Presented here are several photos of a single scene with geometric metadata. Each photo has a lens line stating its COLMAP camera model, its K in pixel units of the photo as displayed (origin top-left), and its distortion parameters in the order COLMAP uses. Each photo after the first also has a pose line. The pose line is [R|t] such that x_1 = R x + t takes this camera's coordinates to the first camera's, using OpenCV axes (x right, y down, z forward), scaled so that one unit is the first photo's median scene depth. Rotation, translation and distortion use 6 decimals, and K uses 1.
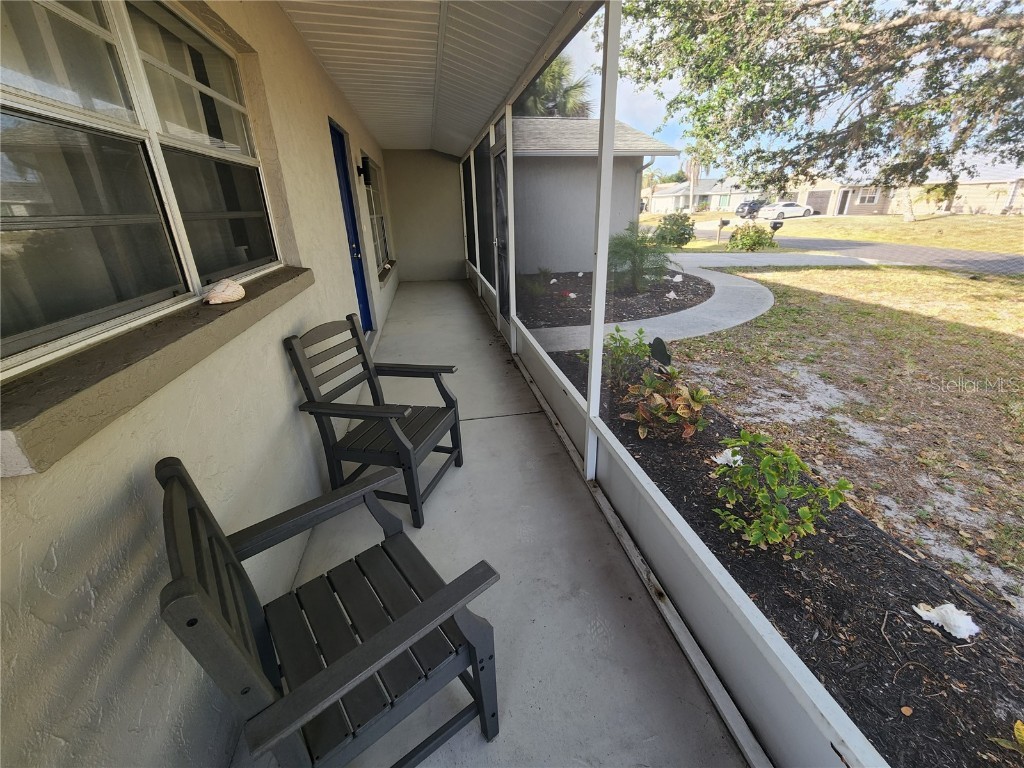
lens RADIAL K [[417.9, 0, 514.0], [0, 417.9, 374.4], [0, 0, 1]] dist [0.000012, -0.000991]
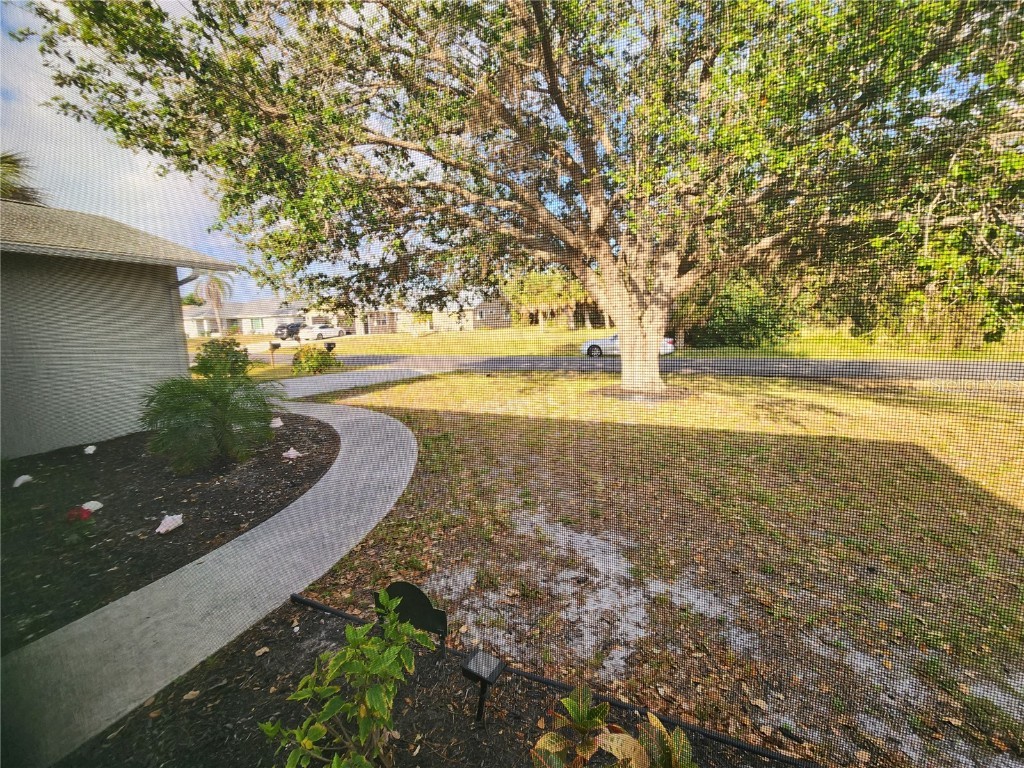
lens RADIAL K [[417.9, 0, 514.0], [0, 417.9, 374.4], [0, 0, 1]] dist [0.000012, -0.000991]
pose [[0.542310, -0.109285, 0.833041, 0.011907], [0.329635, 0.939682, -0.091317, -0.101454], [-0.772814, 0.324121, 0.545623, 0.234606]]
